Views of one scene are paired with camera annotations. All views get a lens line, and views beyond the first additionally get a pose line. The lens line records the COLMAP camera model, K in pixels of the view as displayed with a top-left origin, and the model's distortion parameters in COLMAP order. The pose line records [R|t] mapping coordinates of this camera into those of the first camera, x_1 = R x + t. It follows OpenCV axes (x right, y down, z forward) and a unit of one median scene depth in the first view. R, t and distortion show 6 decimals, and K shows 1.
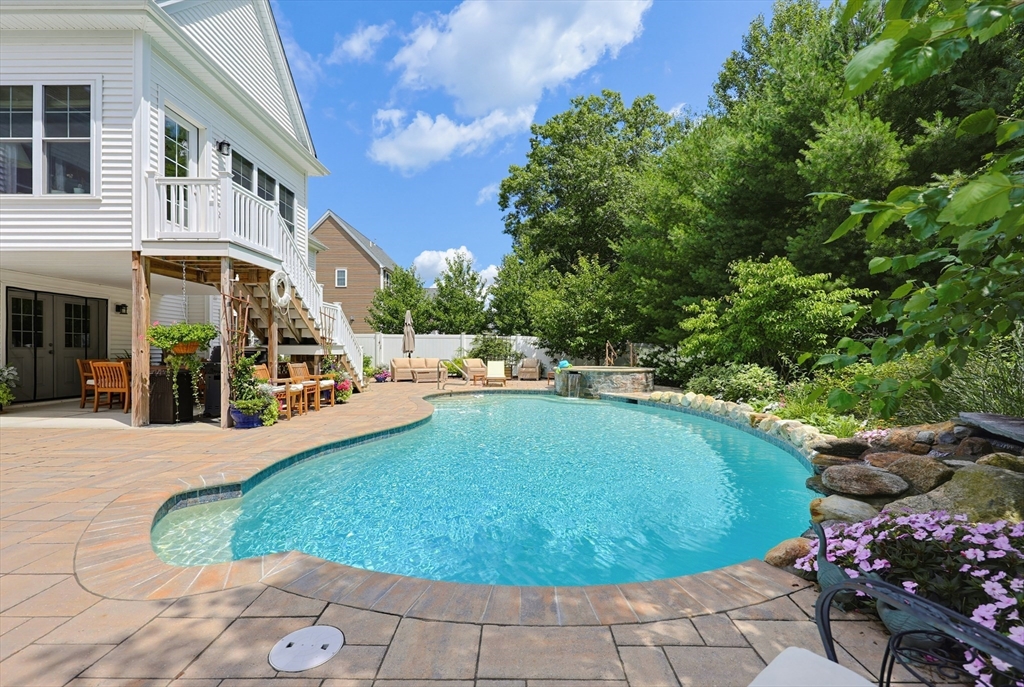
lens RADIAL K [[443.1, 0, 512.0], [0, 443.1, 350.3], [0, 0, 1]] dist [-0.002229, 0.000024]
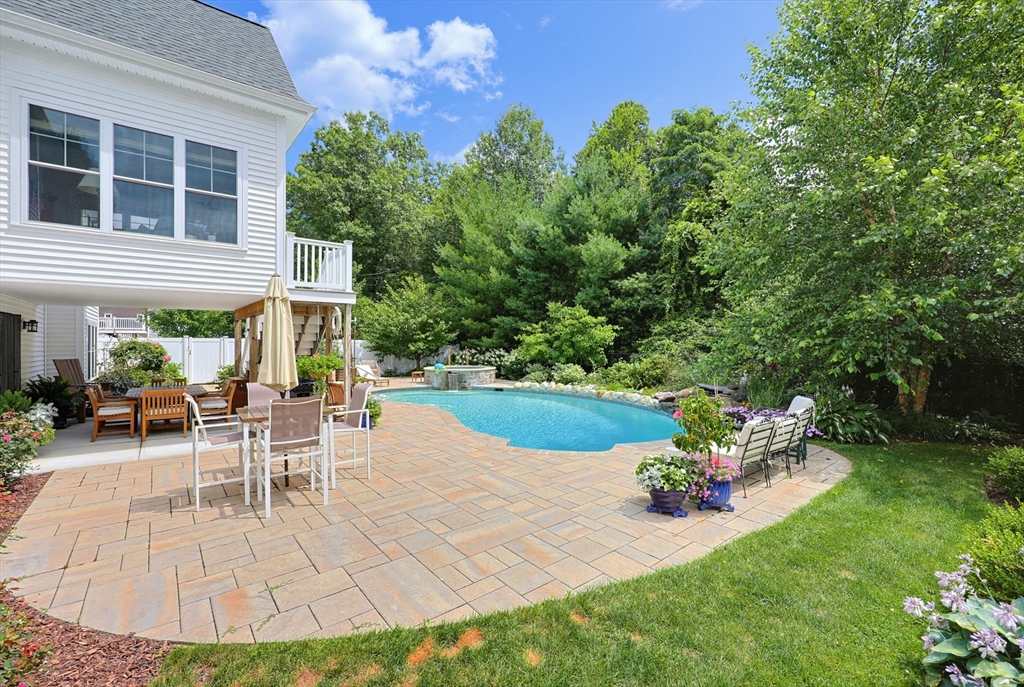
lens RADIAL K [[443.1, 0, 506.7], [0, 443.1, 338.0], [0, 0, 1]] dist [-0.002229, 0.000024]
pose [[0.775989, -0.002895, 0.630740, -0.777743], [0.003406, 0.999994, 0.000399, -0.073793], [-0.630738, 0.001839, 0.775994, -0.233389]]
